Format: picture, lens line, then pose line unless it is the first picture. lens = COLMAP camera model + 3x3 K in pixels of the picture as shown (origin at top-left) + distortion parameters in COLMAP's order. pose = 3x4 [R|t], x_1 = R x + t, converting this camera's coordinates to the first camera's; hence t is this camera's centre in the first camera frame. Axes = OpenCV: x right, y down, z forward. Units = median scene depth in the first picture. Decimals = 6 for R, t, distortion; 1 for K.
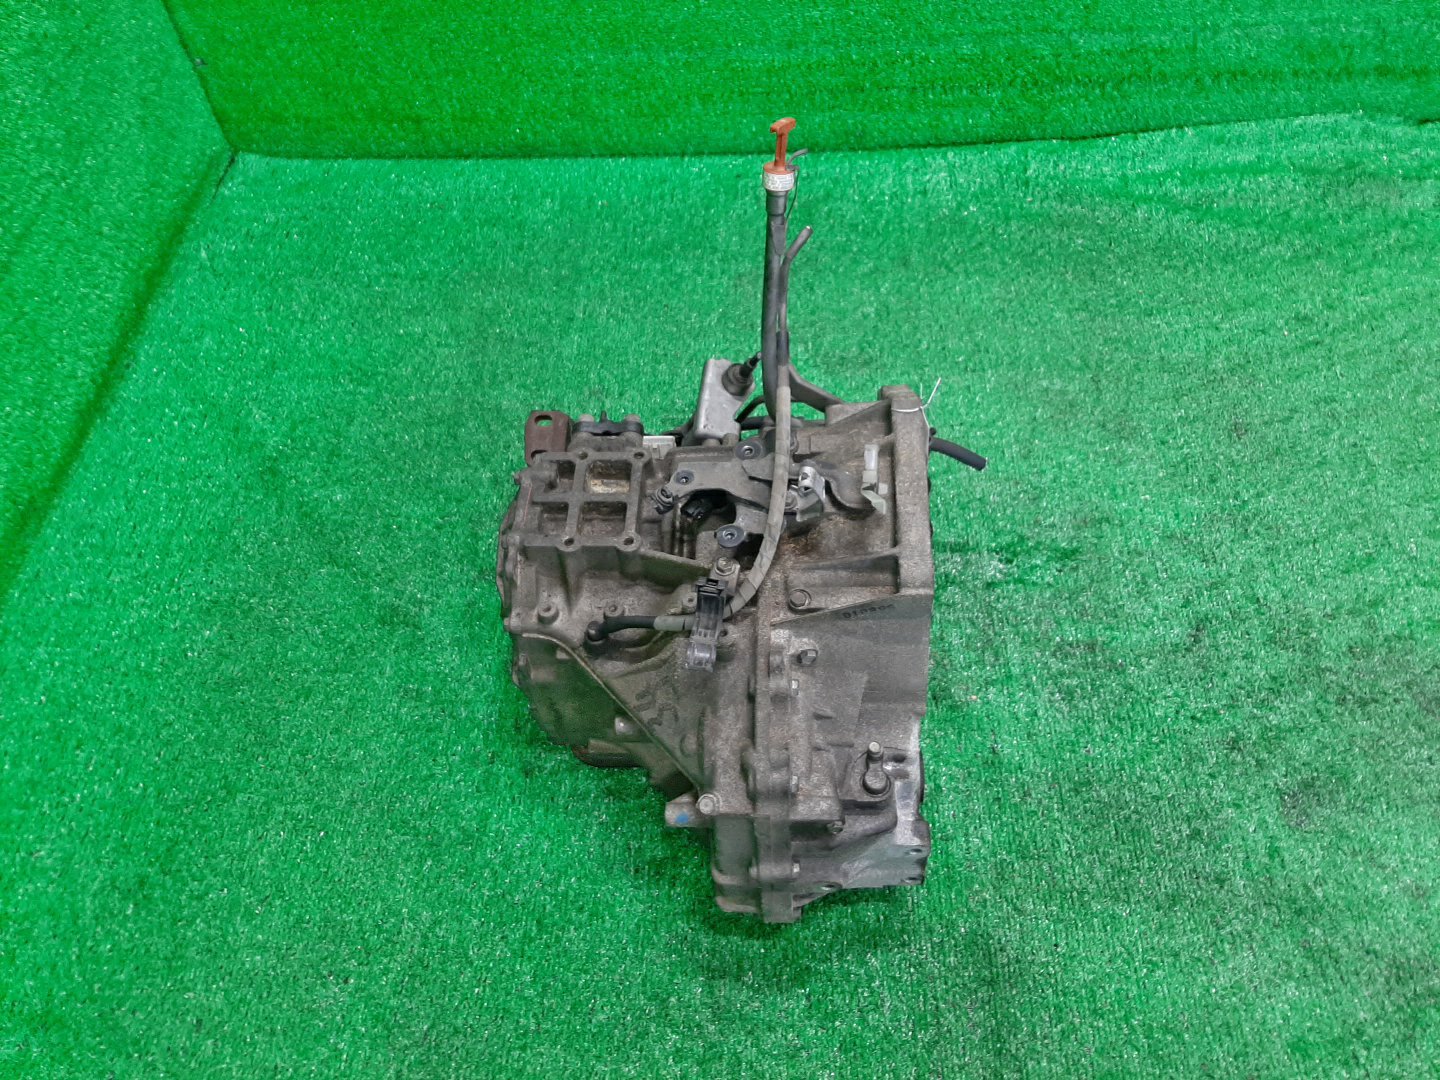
lens RADIAL K [[1128.4, 0, 720.0], [0, 1128.4, 540.0], [0, 0, 1]] dist [0.043678, -0.120118]
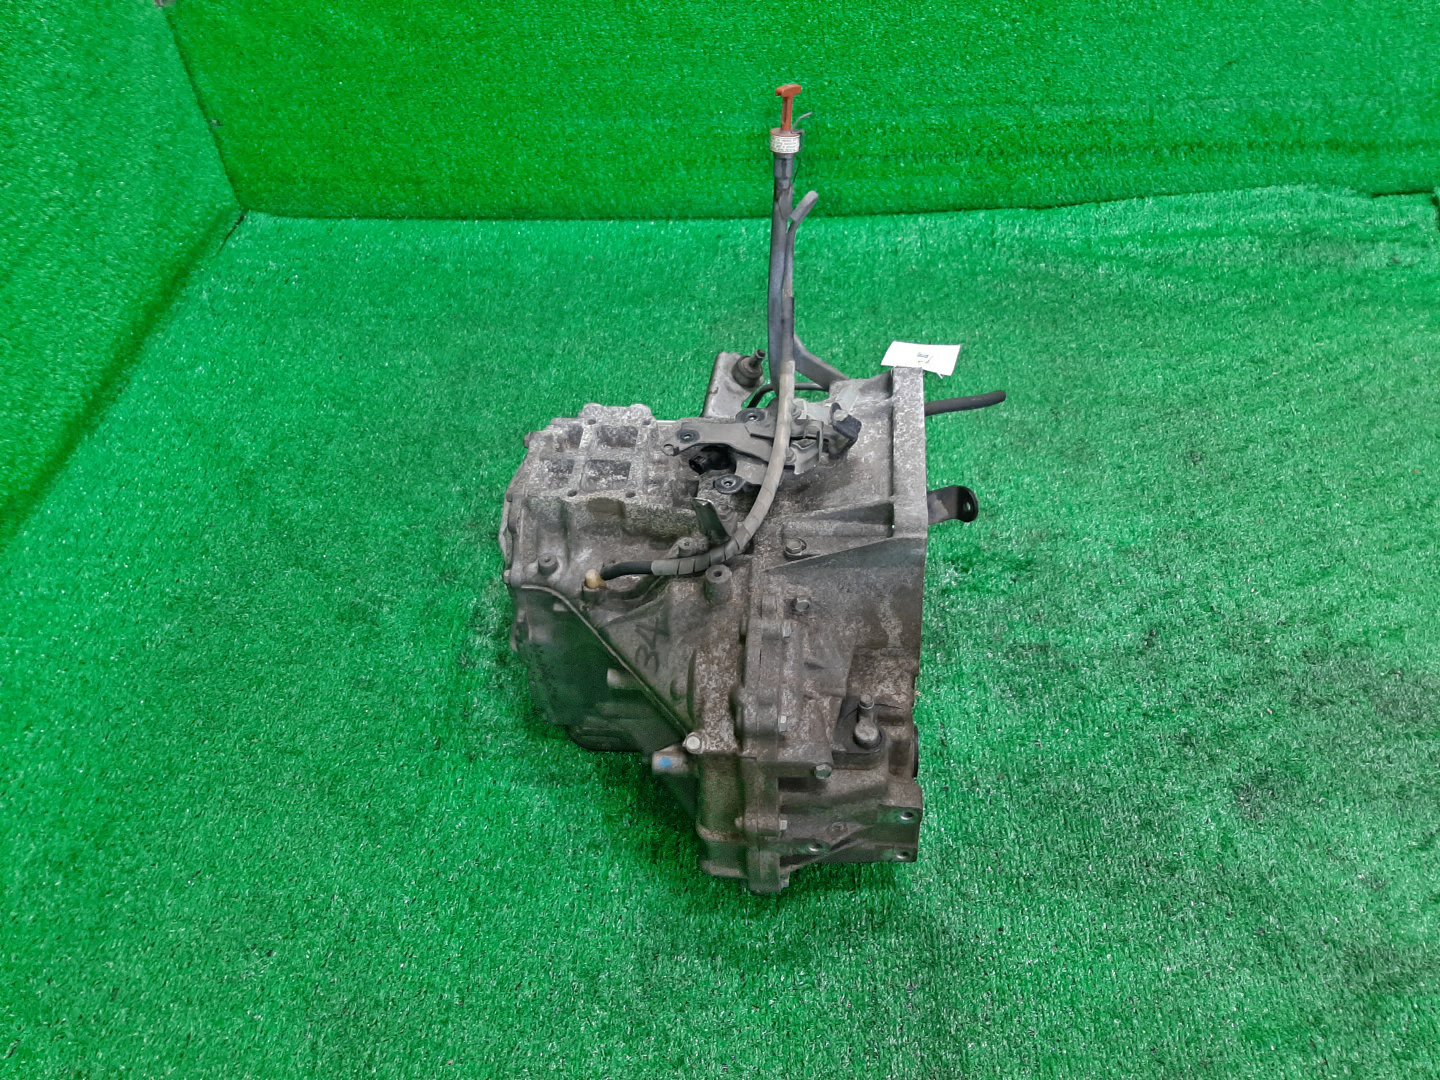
lens RADIAL K [[1128.4, 0, 720.0], [0, 1128.4, 540.0], [0, 0, 1]] dist [0.043678, -0.120118]
pose [[0.999674, 0.023057, -0.010925, 0.047003], [-0.024272, 0.991392, -0.128659, 0.123975], [0.007864, 0.128882, 0.991629, -0.003051]]
